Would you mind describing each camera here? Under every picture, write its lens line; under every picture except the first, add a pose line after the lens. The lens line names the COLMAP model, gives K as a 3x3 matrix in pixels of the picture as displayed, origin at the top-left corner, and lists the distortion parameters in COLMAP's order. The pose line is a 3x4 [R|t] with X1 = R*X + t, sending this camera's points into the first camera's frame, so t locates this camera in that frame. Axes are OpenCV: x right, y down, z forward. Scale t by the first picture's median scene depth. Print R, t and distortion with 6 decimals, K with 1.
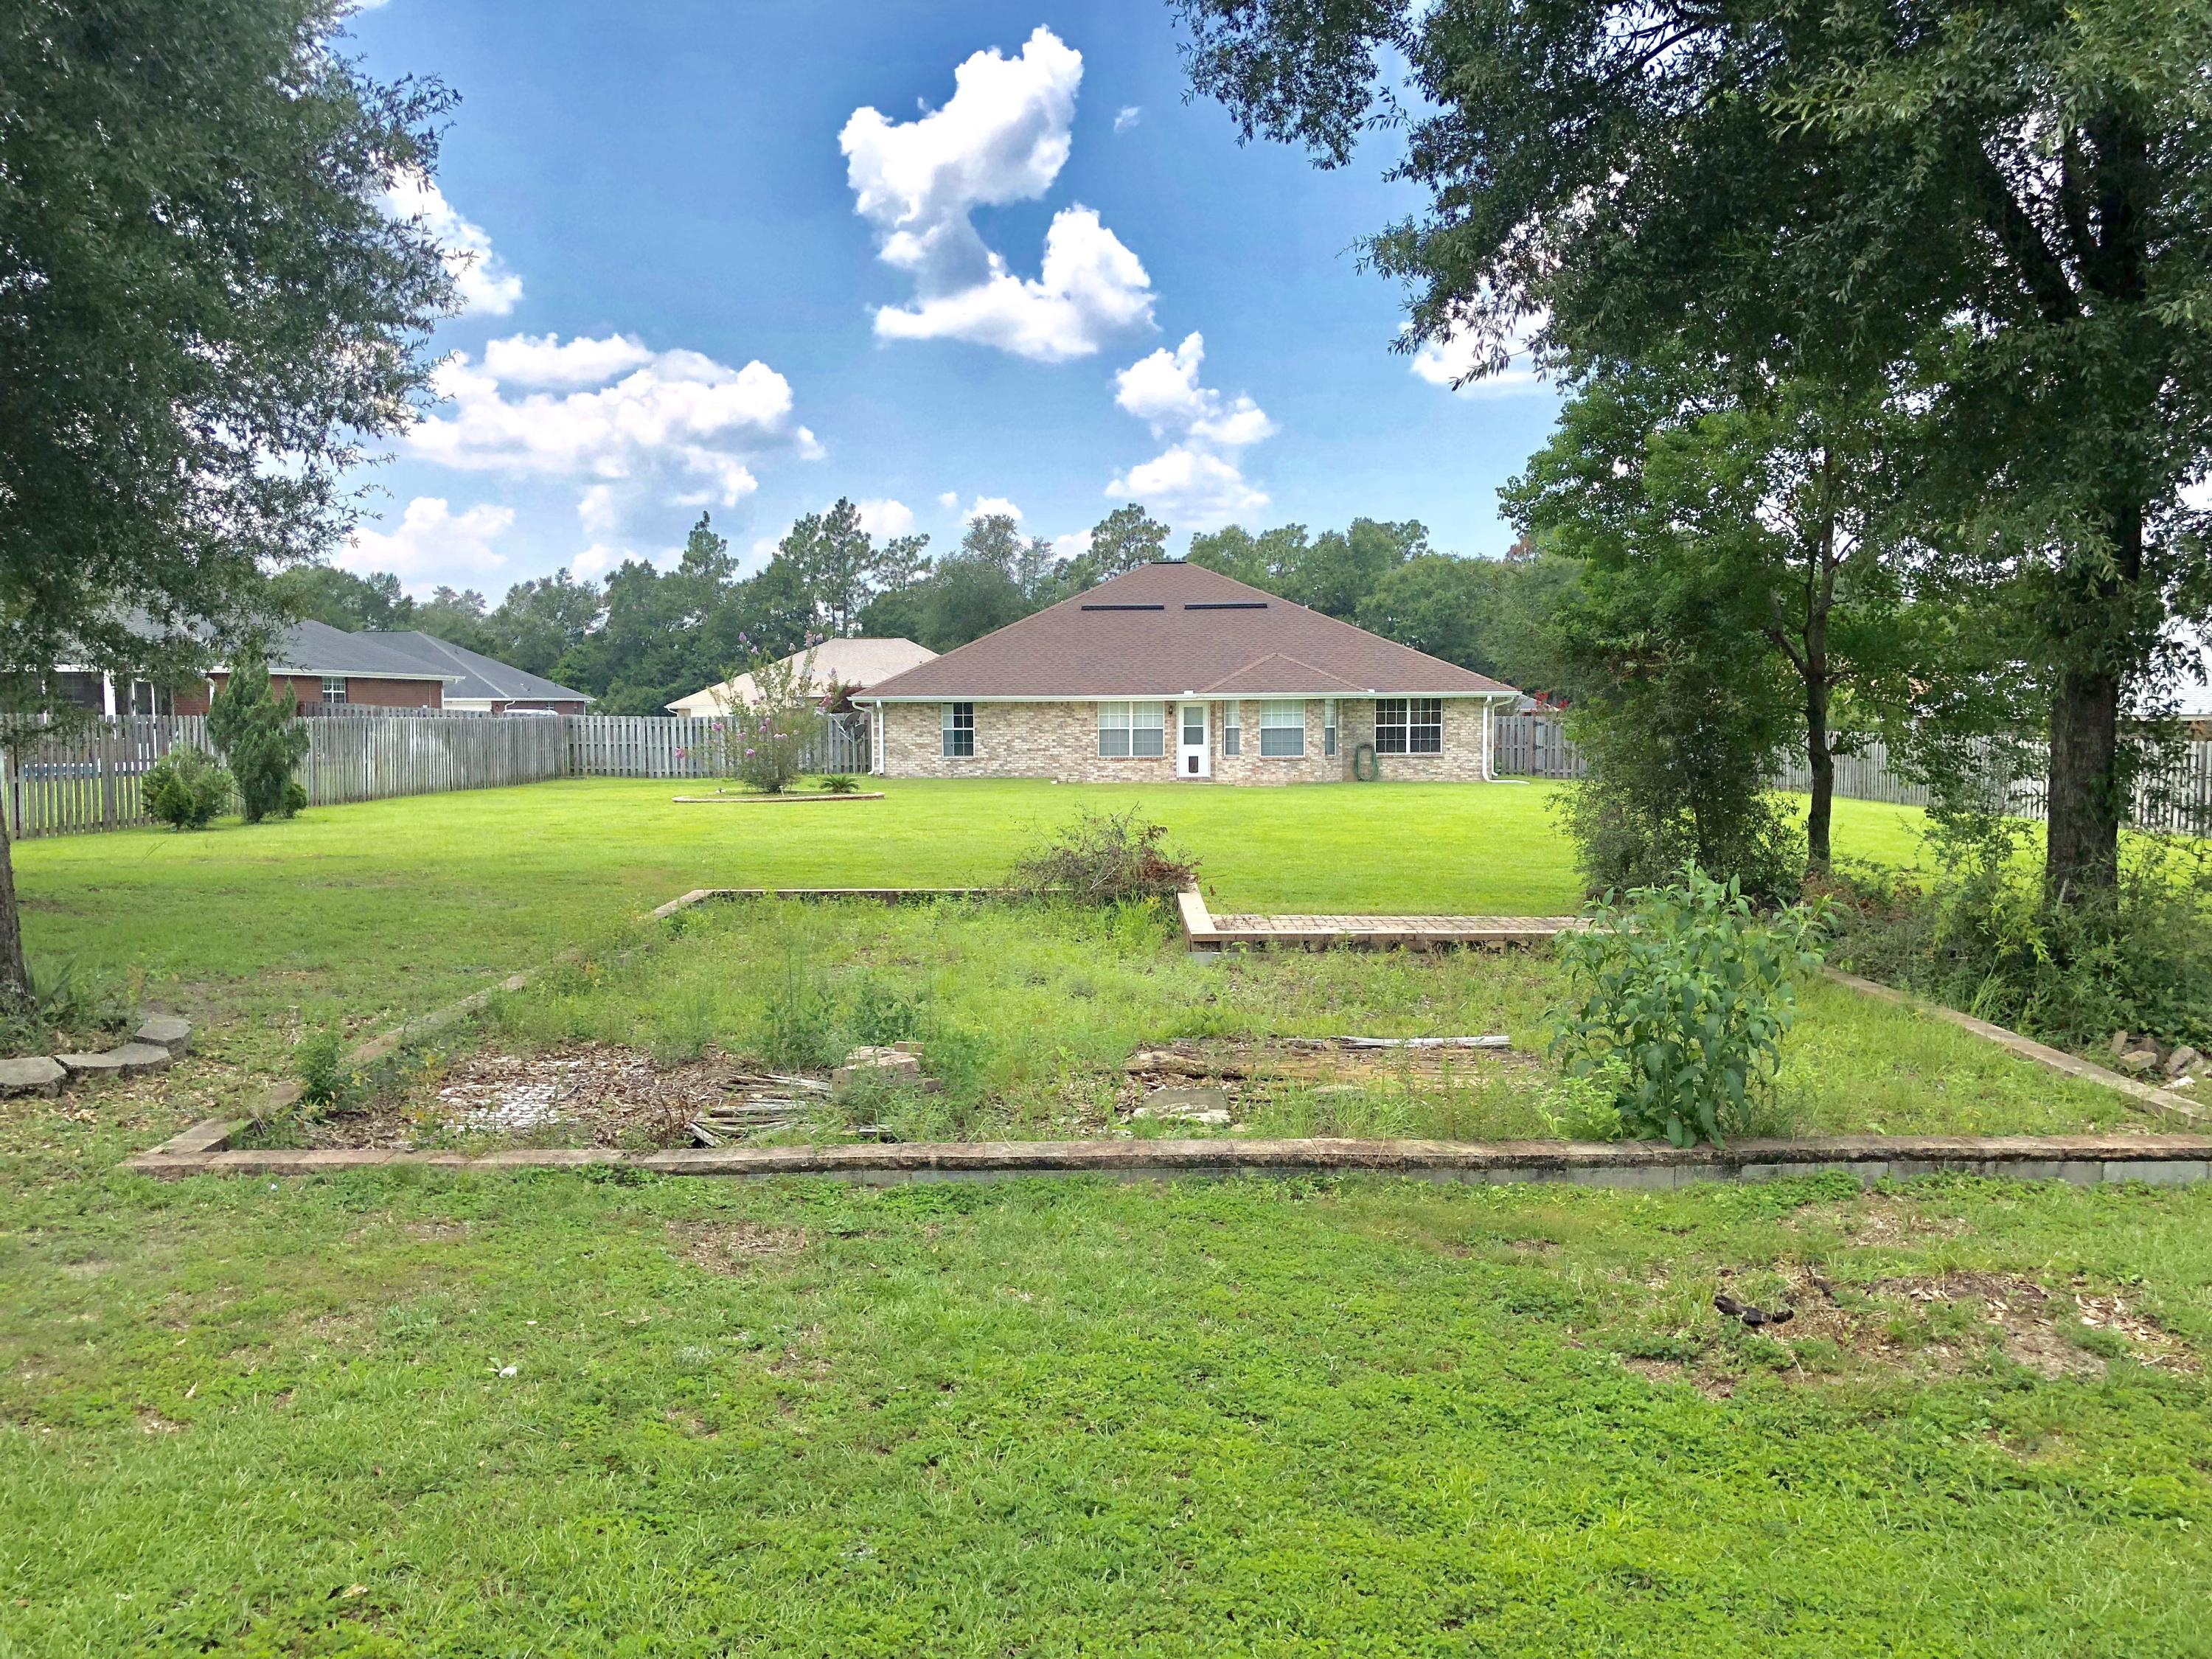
lens RADIAL K [[1756.7, 0, 1092.8], [0, 1756.7, 789.5], [0, 0, 1]] dist [0.122228, -0.310062]
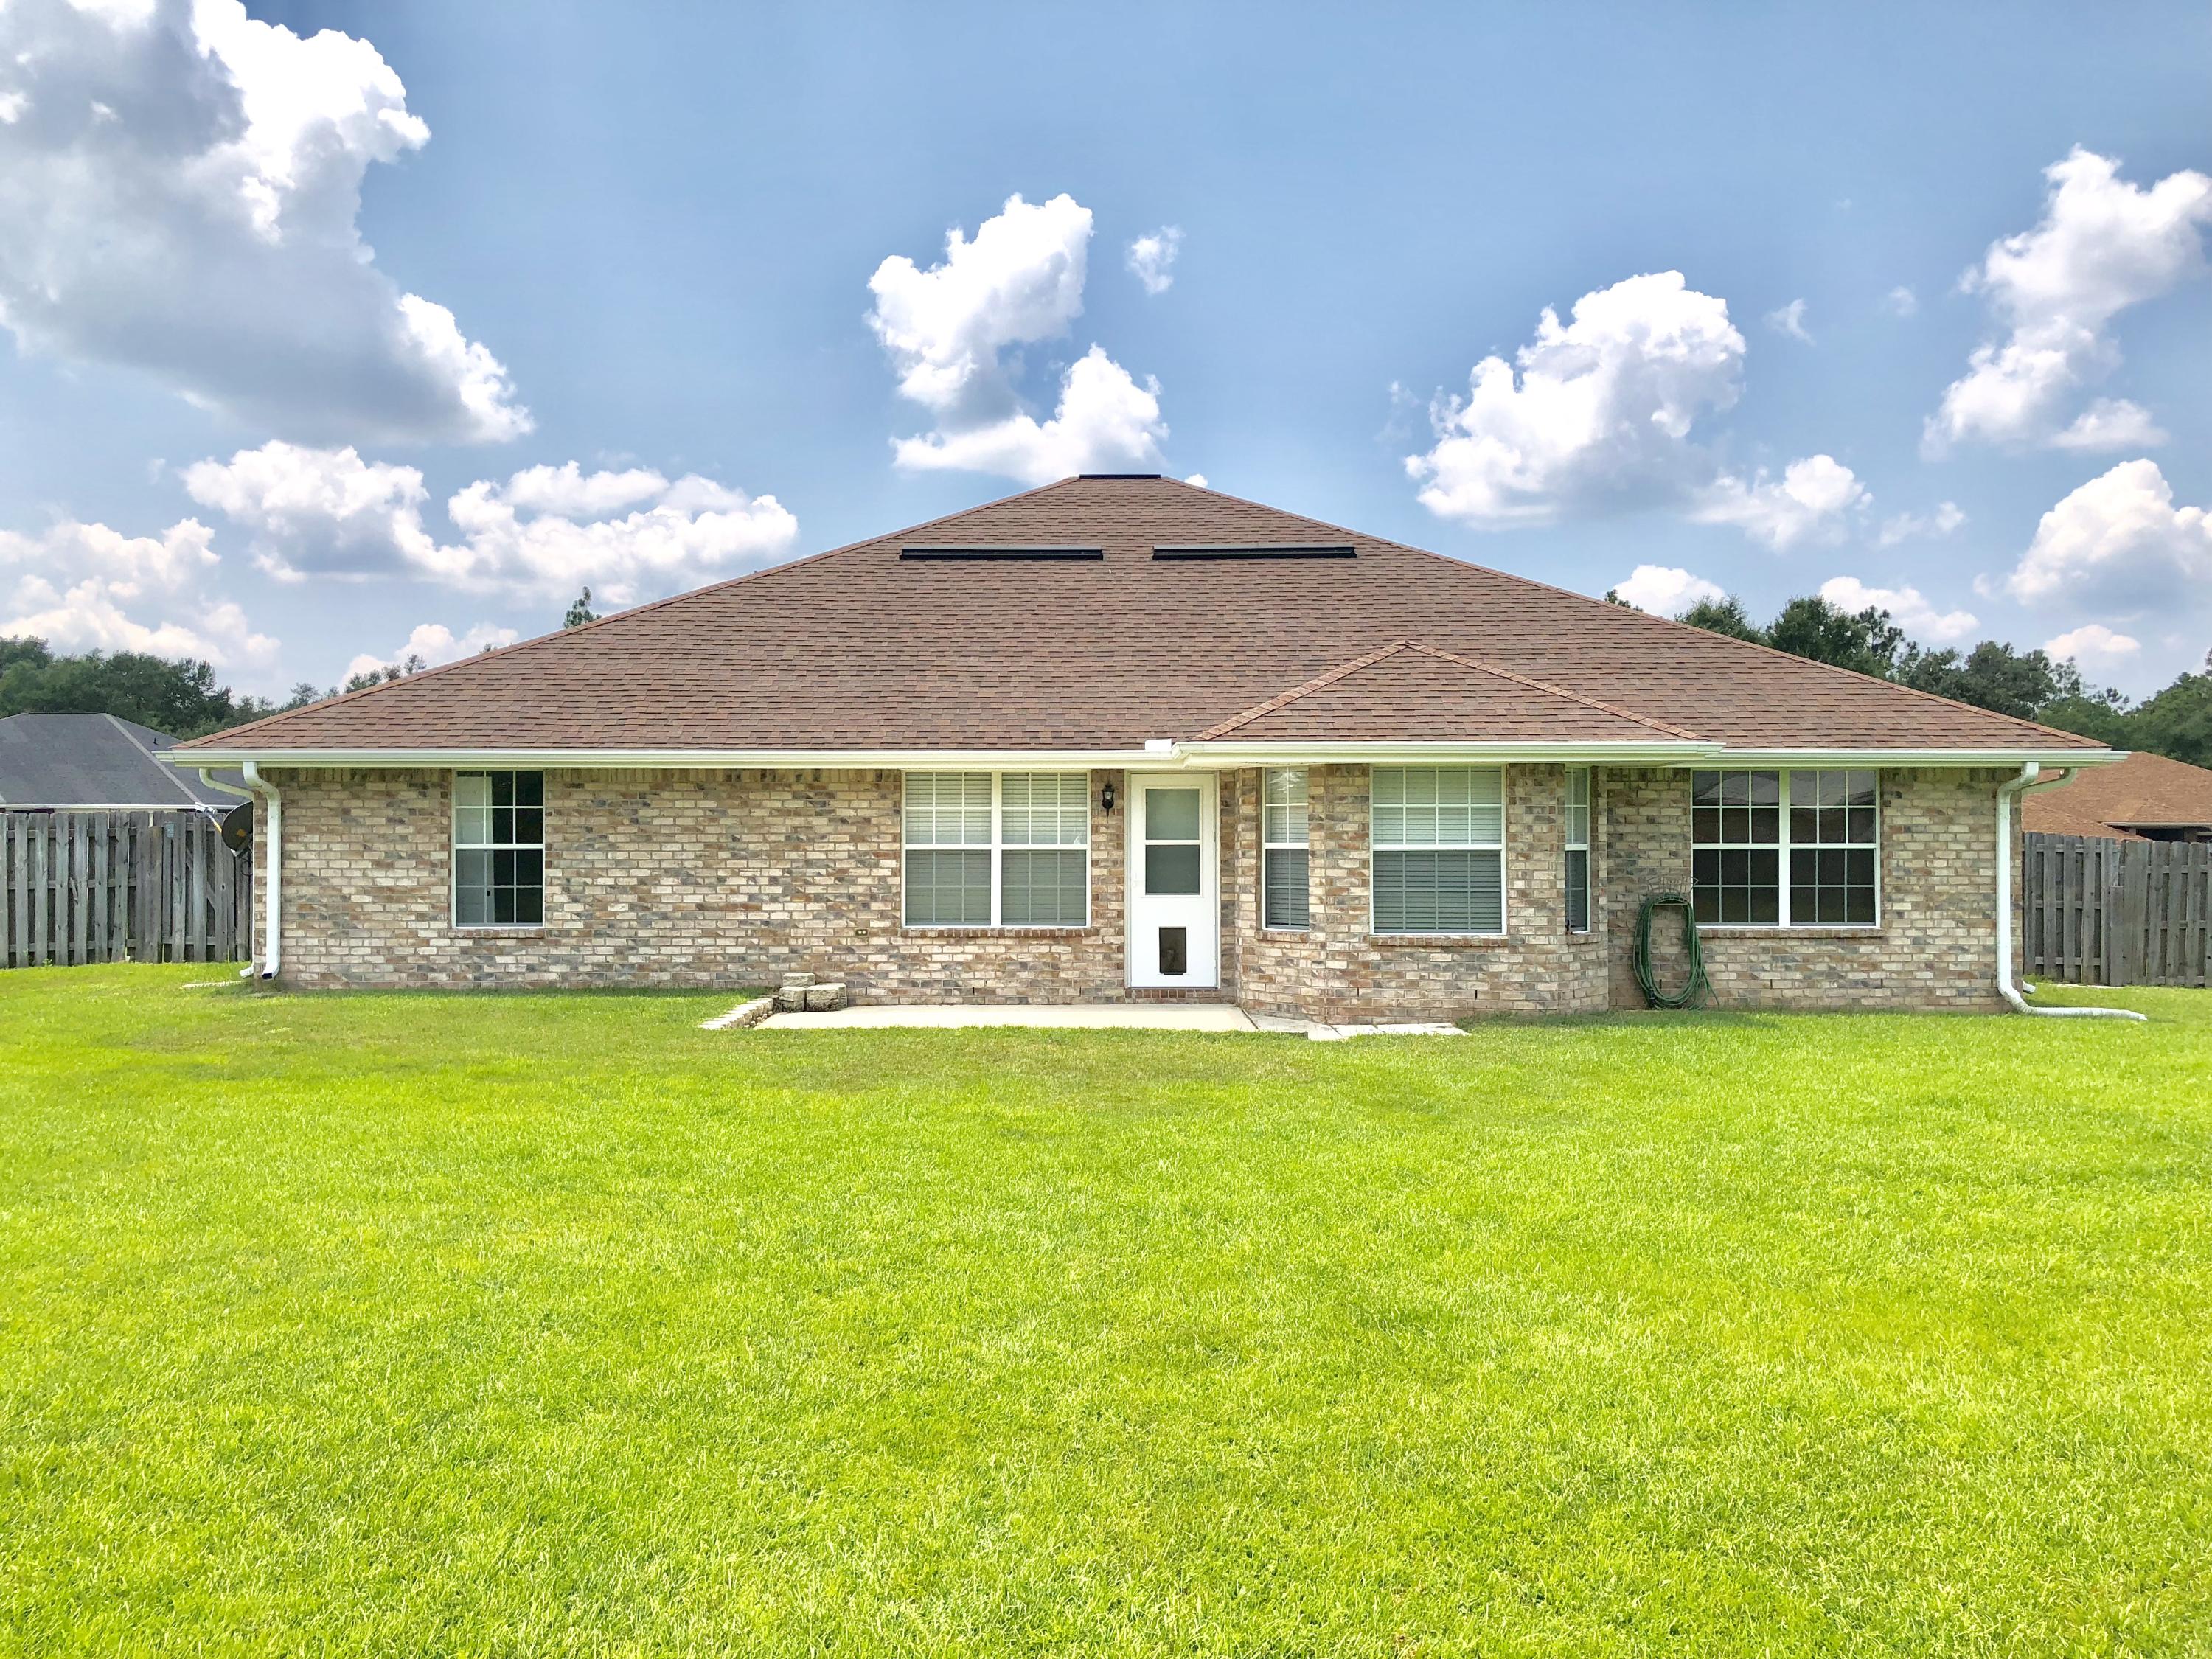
lens RADIAL K [[1839.7, 0, 1069.9], [0, 1839.7, 784.4], [0, 0, 1]] dist [0.145980, -0.446254]
pose [[0.999954, 0.006380, -0.007185, 0.039066], [-0.006893, 0.997253, -0.073743, -0.020219], [0.006695, 0.073789, 0.997251, 0.629428]]
